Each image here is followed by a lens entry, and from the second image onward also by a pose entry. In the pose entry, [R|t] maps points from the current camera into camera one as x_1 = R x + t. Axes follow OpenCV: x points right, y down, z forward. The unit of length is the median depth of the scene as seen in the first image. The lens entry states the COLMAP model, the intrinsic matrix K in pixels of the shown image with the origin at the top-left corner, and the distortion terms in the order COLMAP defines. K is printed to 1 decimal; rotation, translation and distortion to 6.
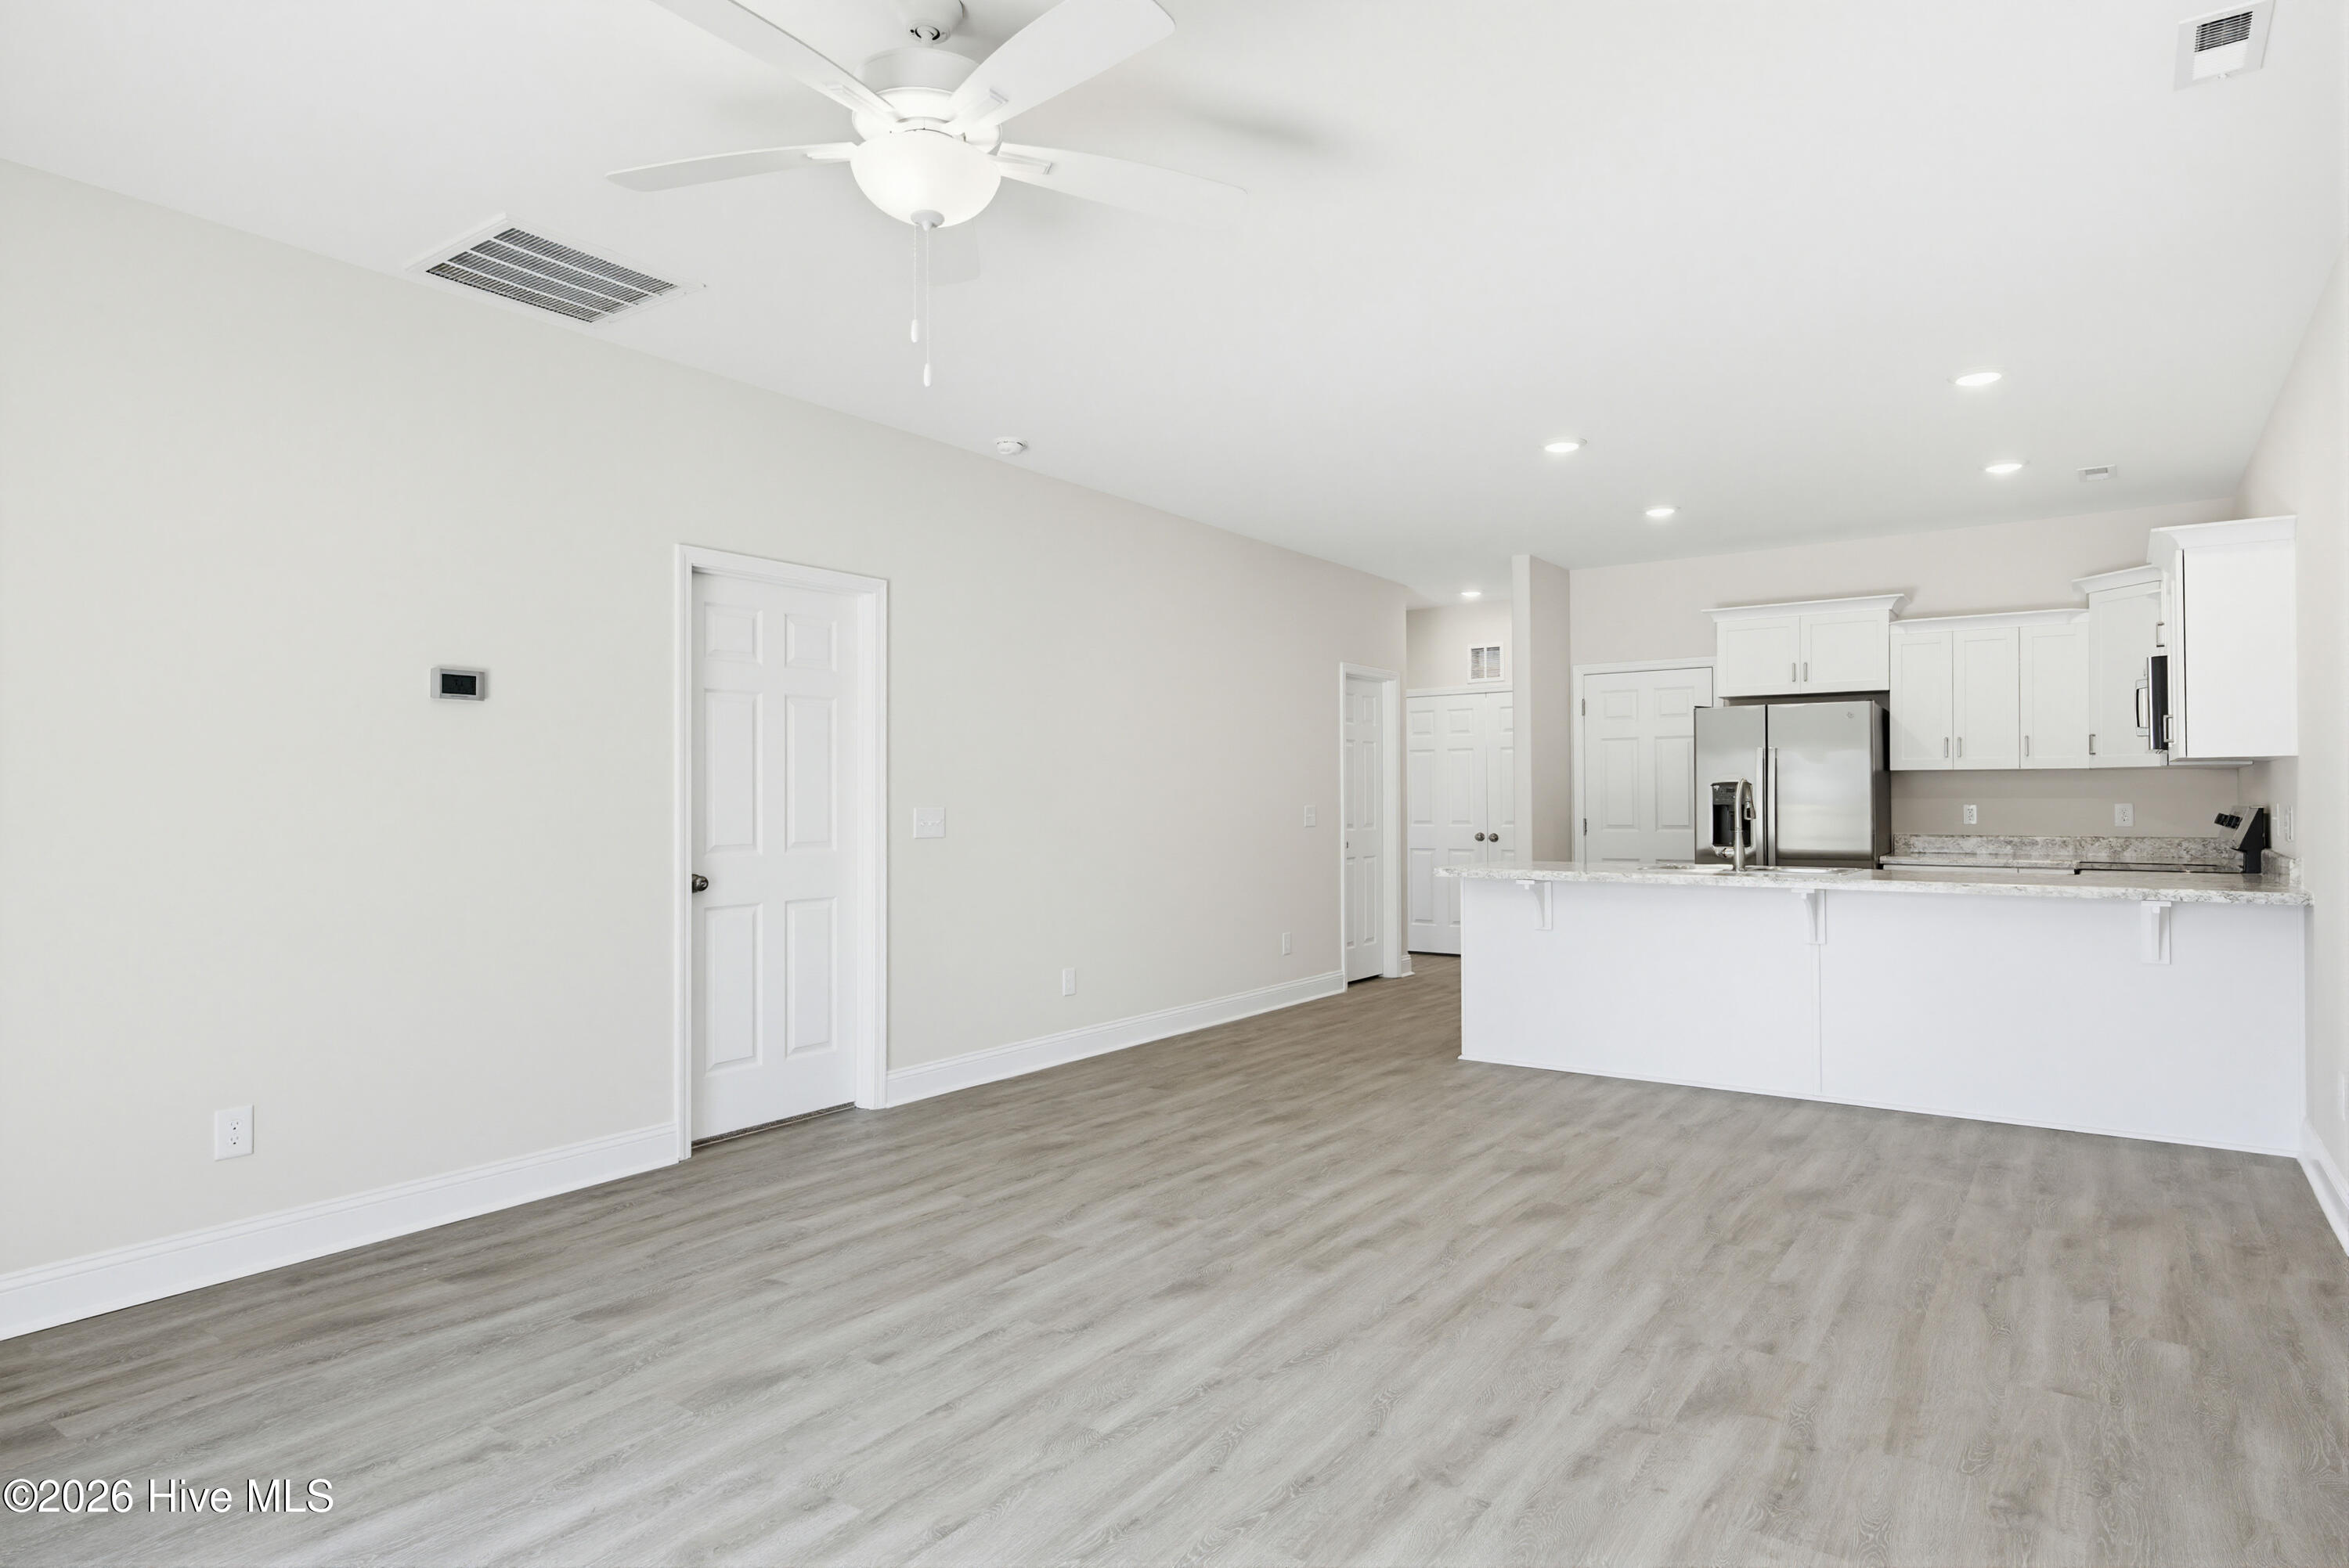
lens RADIAL K [[1294.0, 0, 1174.5], [0, 1294.0, 784.0], [0, 0, 1]] dist [0.001879, 0.000427]
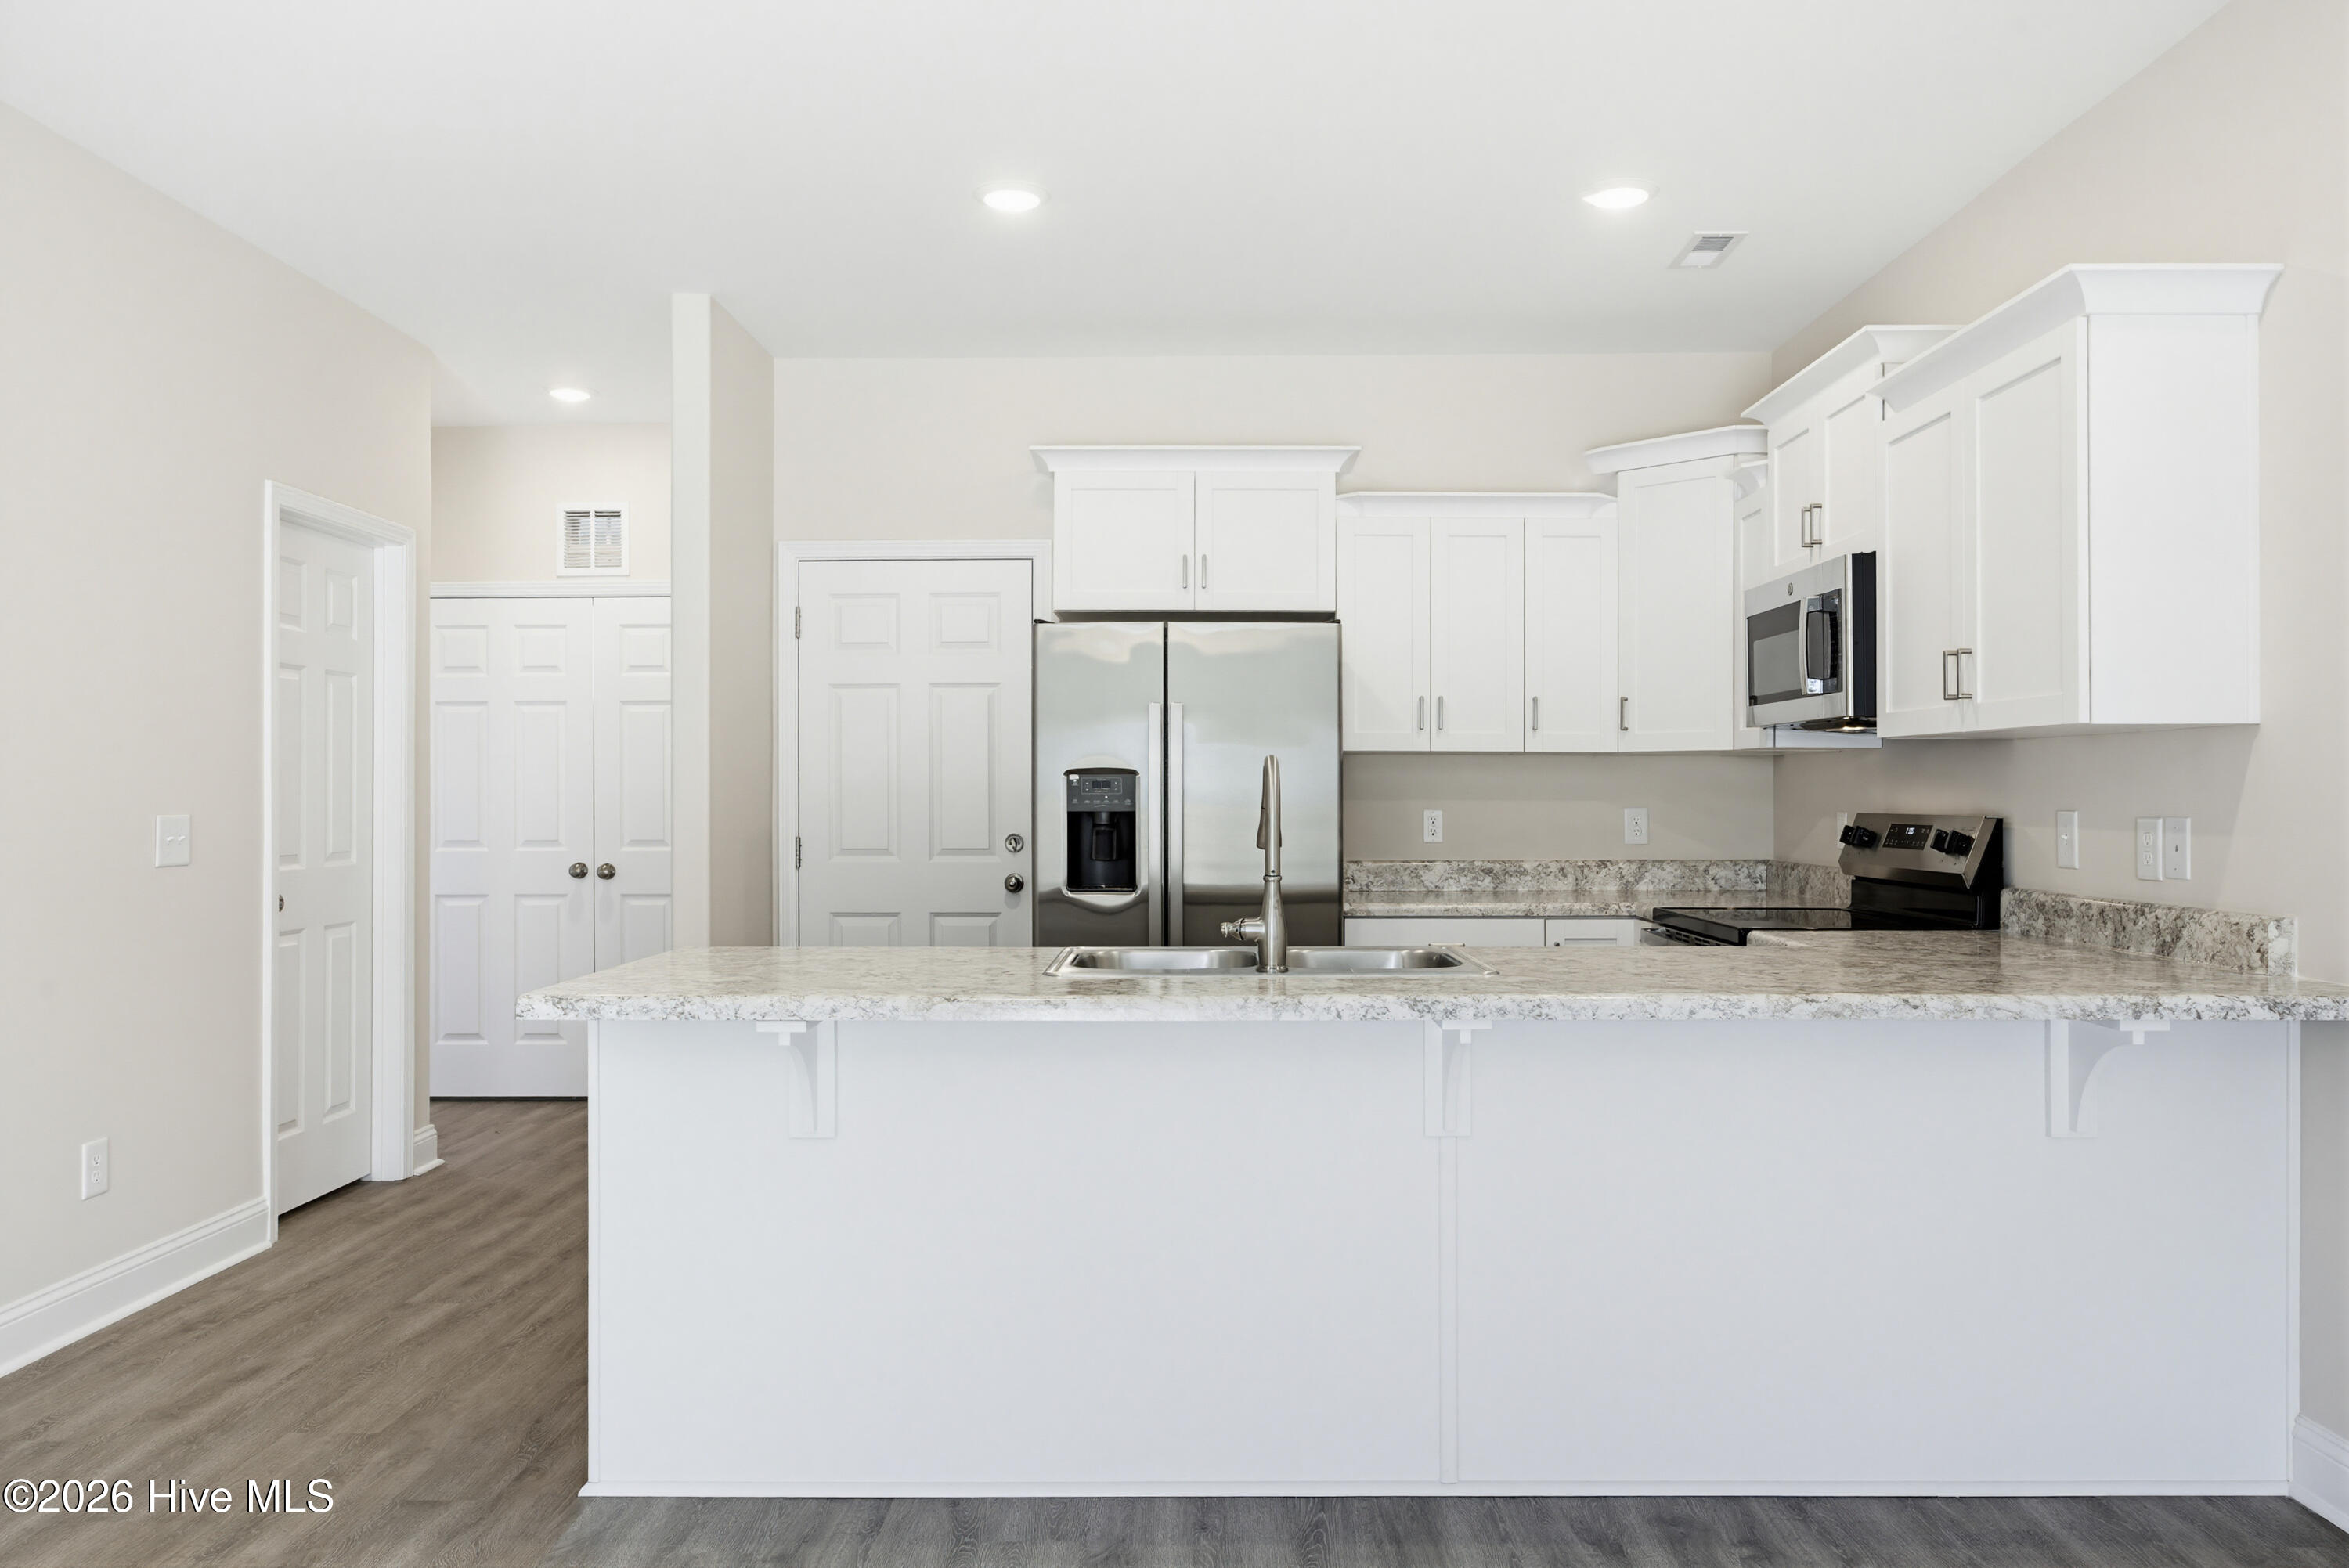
lens RADIAL K [[1627.2, 0, 1188.7], [0, 1627.2, 781.1], [0, 0, 1]] dist [-0.014080, 0.000901]
pose [[0.816839, 0.007972, 0.576811, 0.099561], [-0.009381, 0.999956, -0.000536, 0.004628], [-0.576790, -0.004973, 0.816878, 0.549003]]
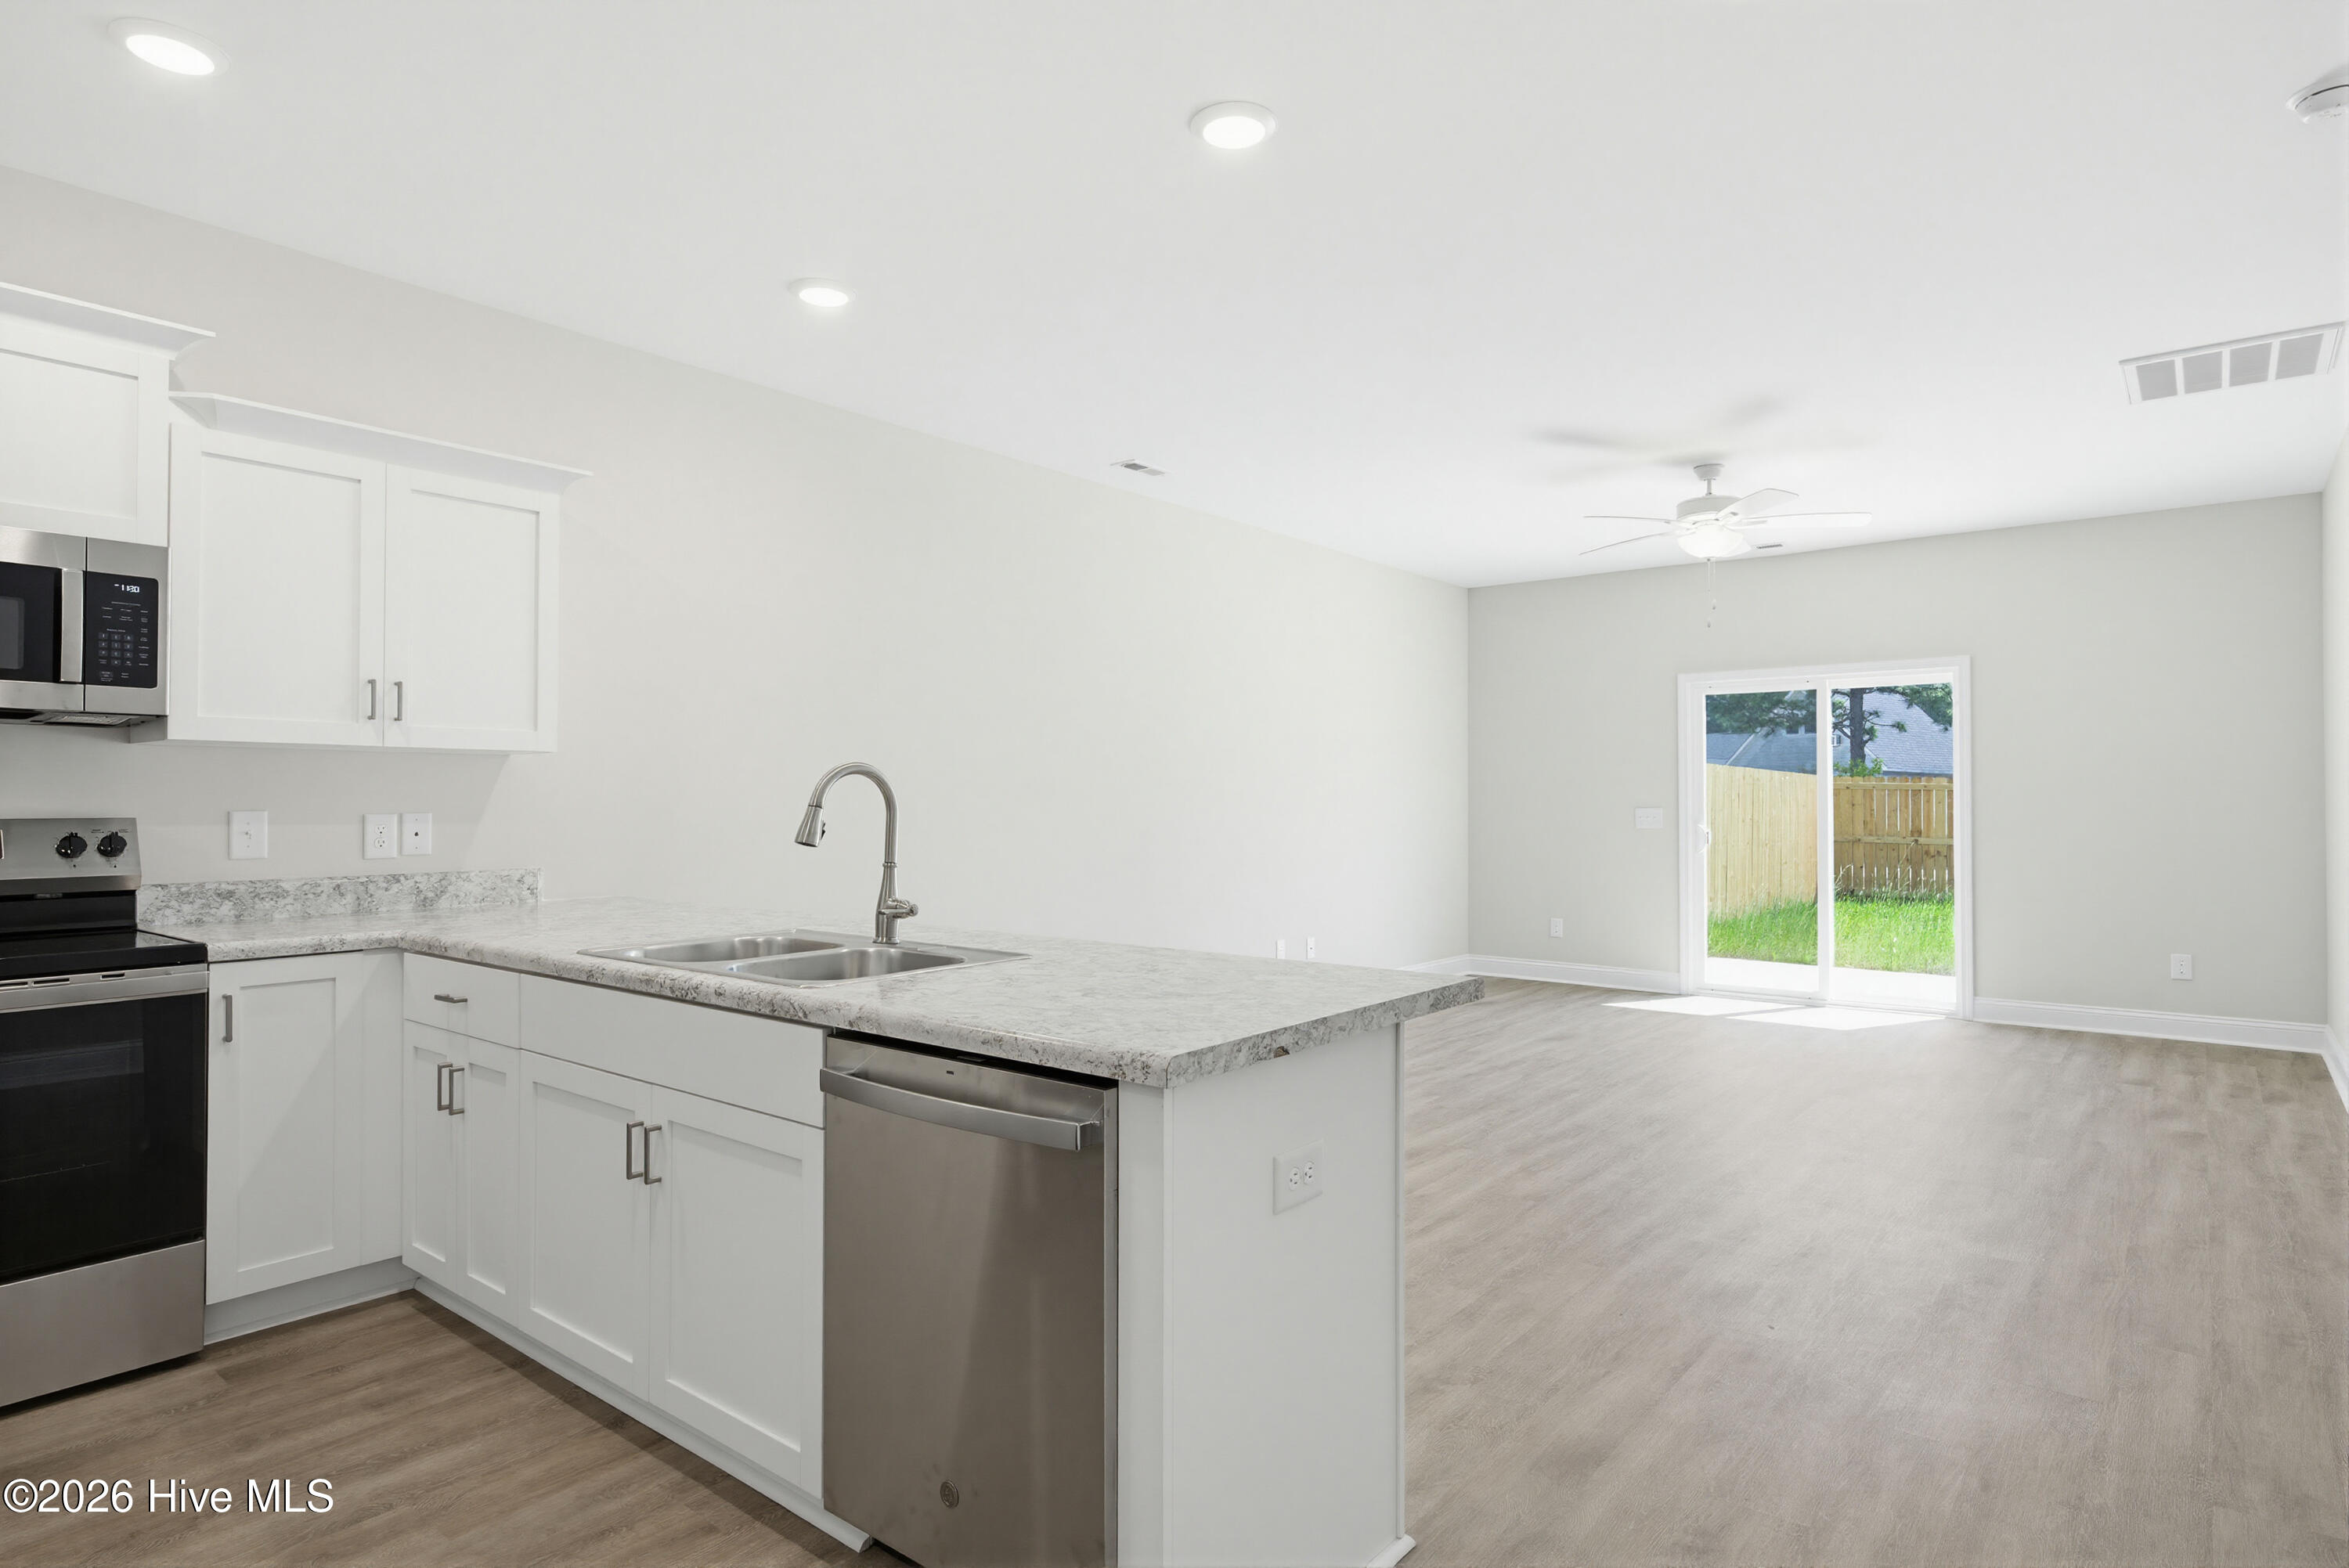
lens RADIAL K [[1255.3, 0, 1207.9], [0, 1255.3, 784.9], [0, 0, 1]] dist [0.010936, -0.000612]
pose [[-0.999224, 0.003850, 0.039198, 0.274239], [0.002944, 0.999728, -0.023147, 0.015268], [-0.039276, -0.023013, -0.998963, 1.422159]]
